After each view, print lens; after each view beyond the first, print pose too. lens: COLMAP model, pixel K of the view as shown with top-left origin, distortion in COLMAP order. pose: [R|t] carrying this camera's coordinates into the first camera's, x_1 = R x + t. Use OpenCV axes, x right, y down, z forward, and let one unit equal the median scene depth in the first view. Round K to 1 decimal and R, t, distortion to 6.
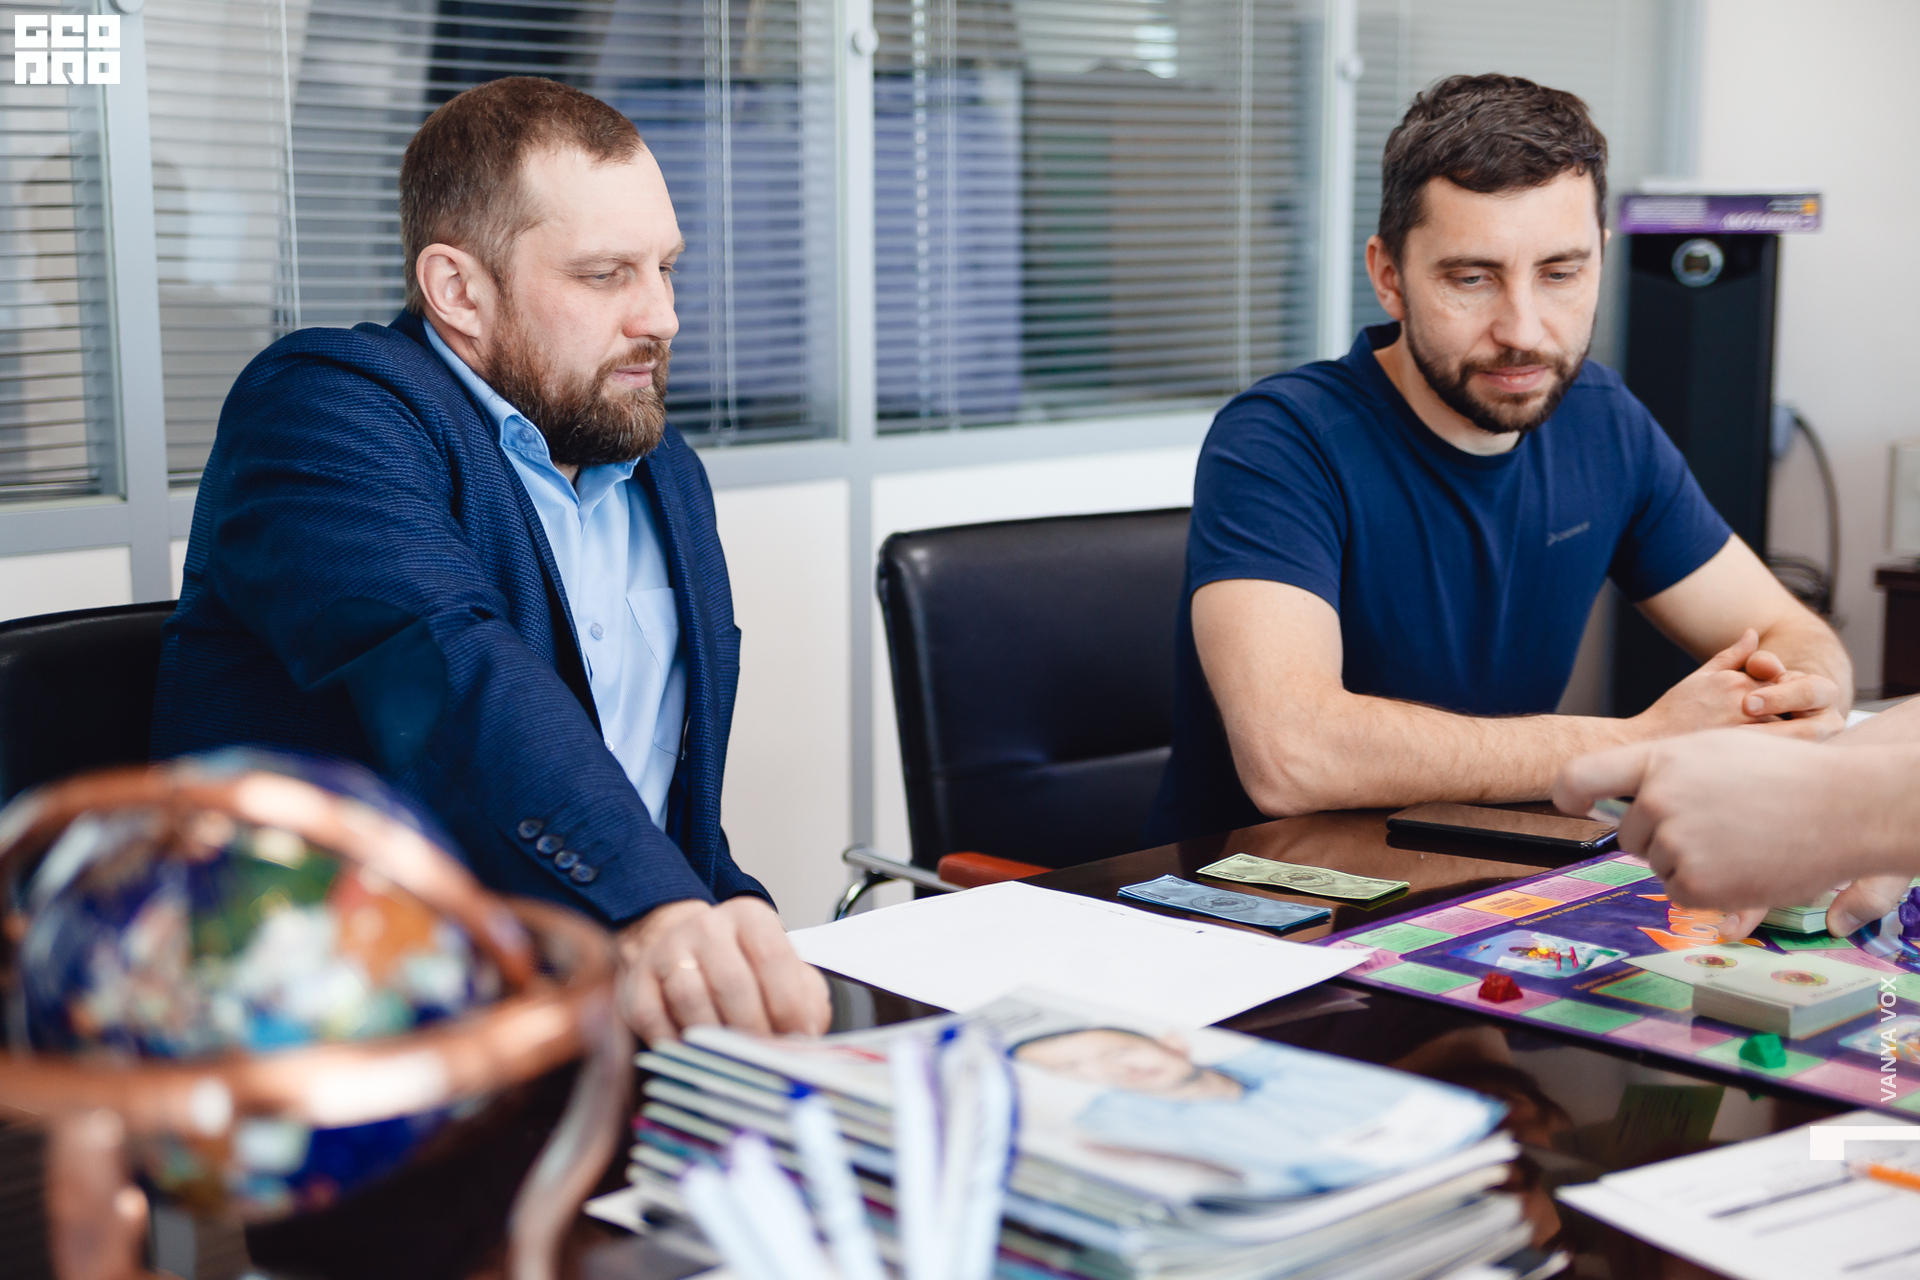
lens RADIAL K [[2776.2, 0, 966.7], [0, 2776.2, 694.9], [0, 0, 1]] dist [0.012353, 0.083178]
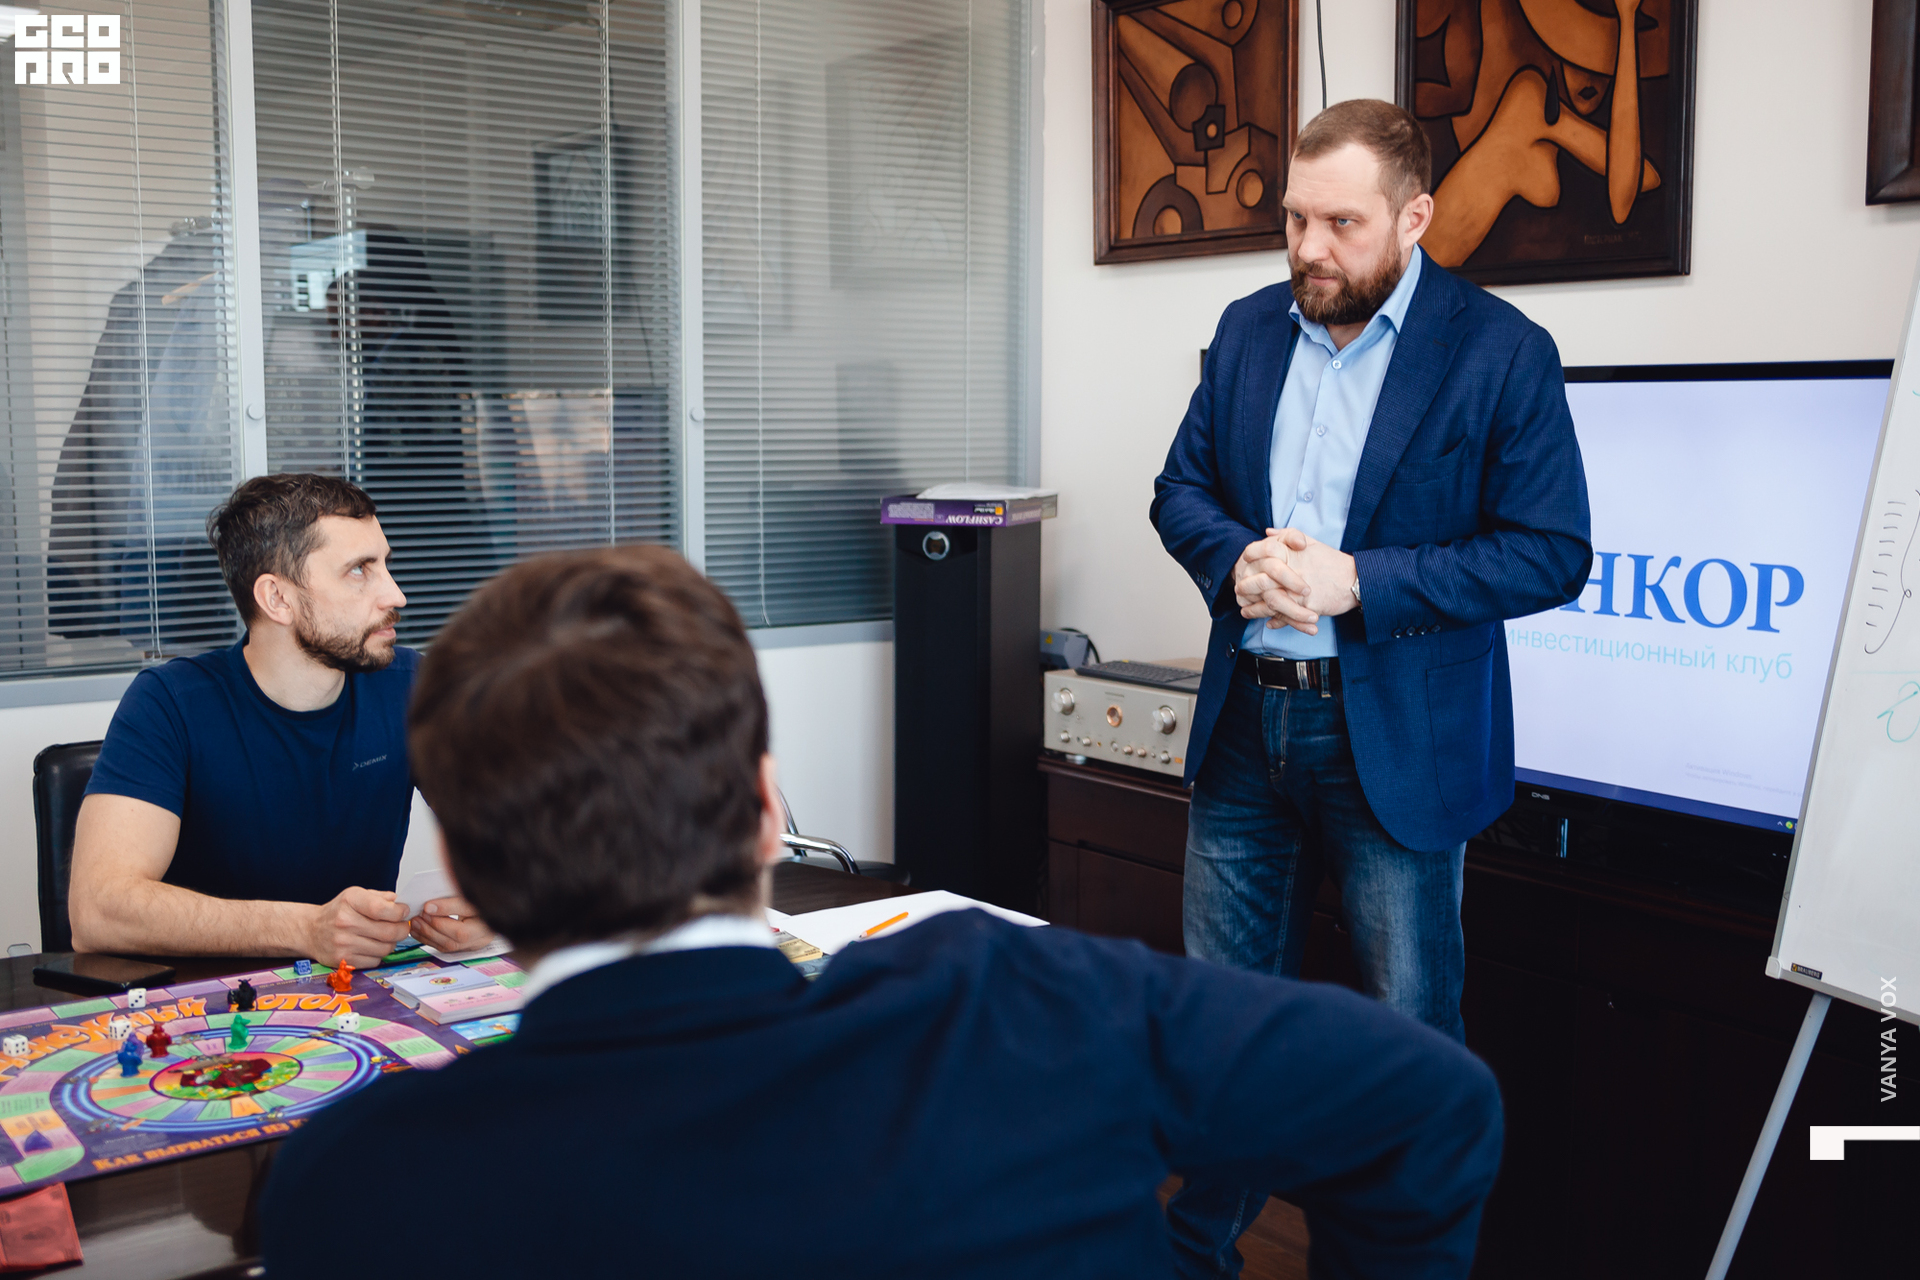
lens RADIAL K [[1937.8, 0, 960.0], [0, 1937.8, 640.0], [0, 0, 1]] dist [-0.021902, 0.033904]
pose [[0.991106, 0.015538, -0.132165, 0.780911], [-0.023466, 0.998004, -0.058635, -0.083242], [0.130990, 0.061215, 0.989492, -0.039851]]
